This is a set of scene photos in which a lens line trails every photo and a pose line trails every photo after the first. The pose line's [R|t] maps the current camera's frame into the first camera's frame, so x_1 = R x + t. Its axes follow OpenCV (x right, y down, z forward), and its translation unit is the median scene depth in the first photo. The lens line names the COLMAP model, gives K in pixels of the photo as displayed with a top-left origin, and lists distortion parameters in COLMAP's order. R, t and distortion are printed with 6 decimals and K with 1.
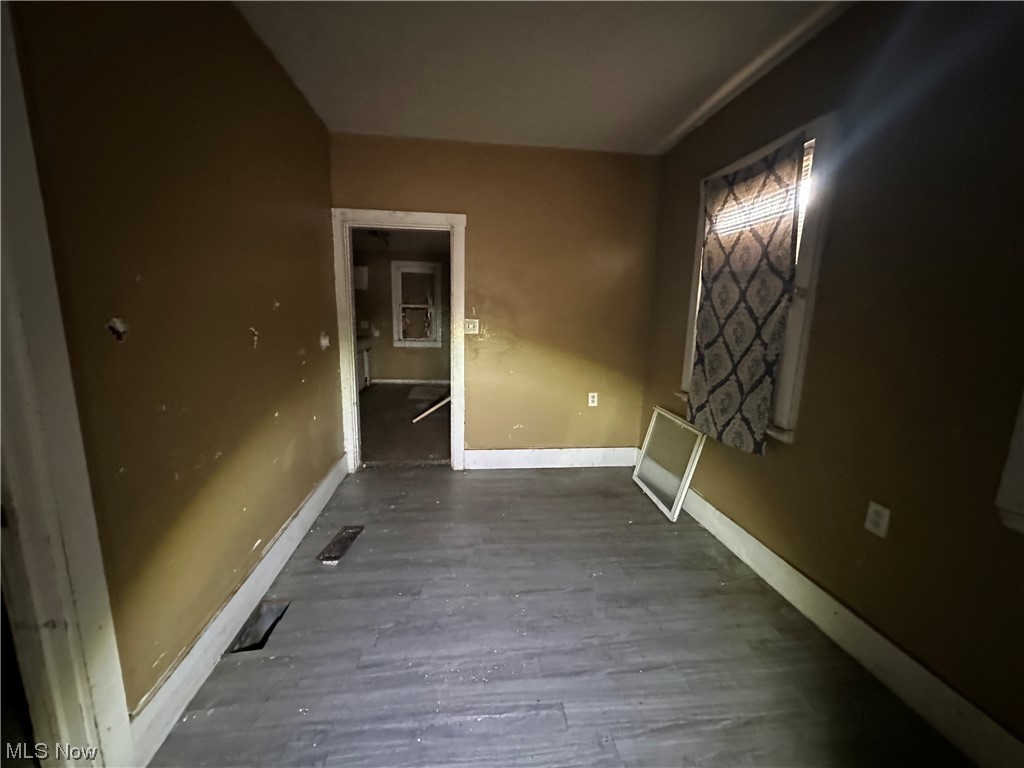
lens RADIAL K [[403.1, 0, 512.0], [0, 403.1, 384.0], [0, 0, 1]] dist [-0.001393, 0.000079]
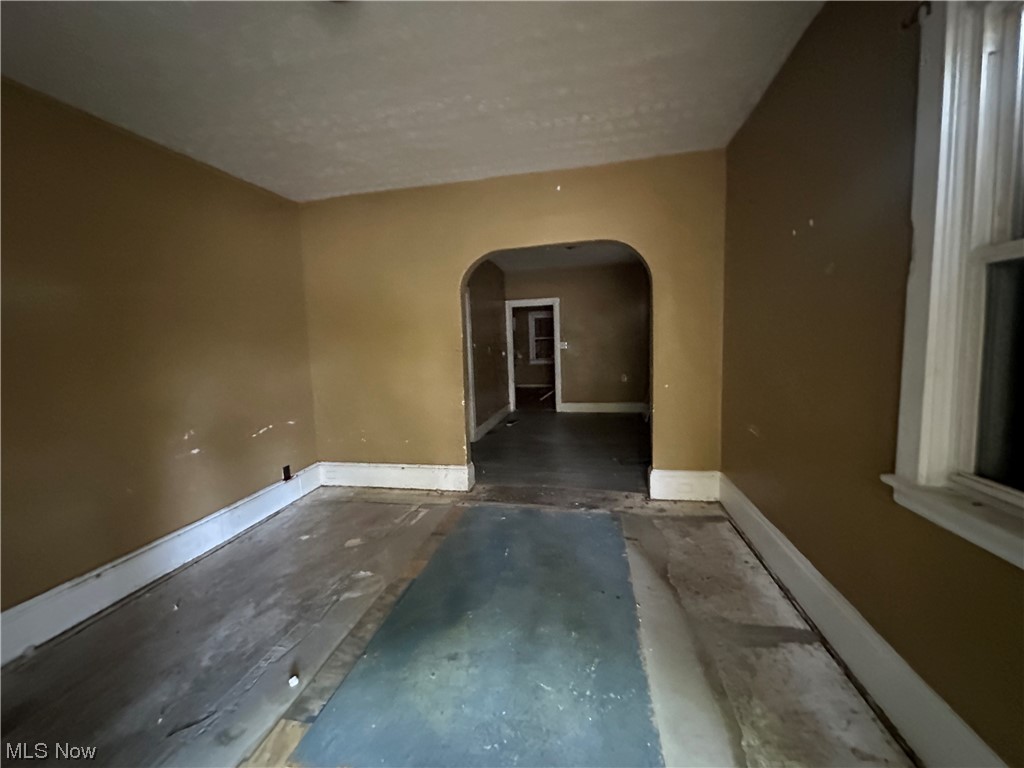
lens RADIAL K [[403.1, 0, 512.0], [0, 403.1, 384.0], [0, 0, 1]] dist [-0.001393, 0.000079]
pose [[0.945510, -0.027441, -0.324434, 0.343778], [0.003343, 0.997208, -0.074601, 0.233859], [0.325575, 0.069451, 0.942962, -1.162807]]
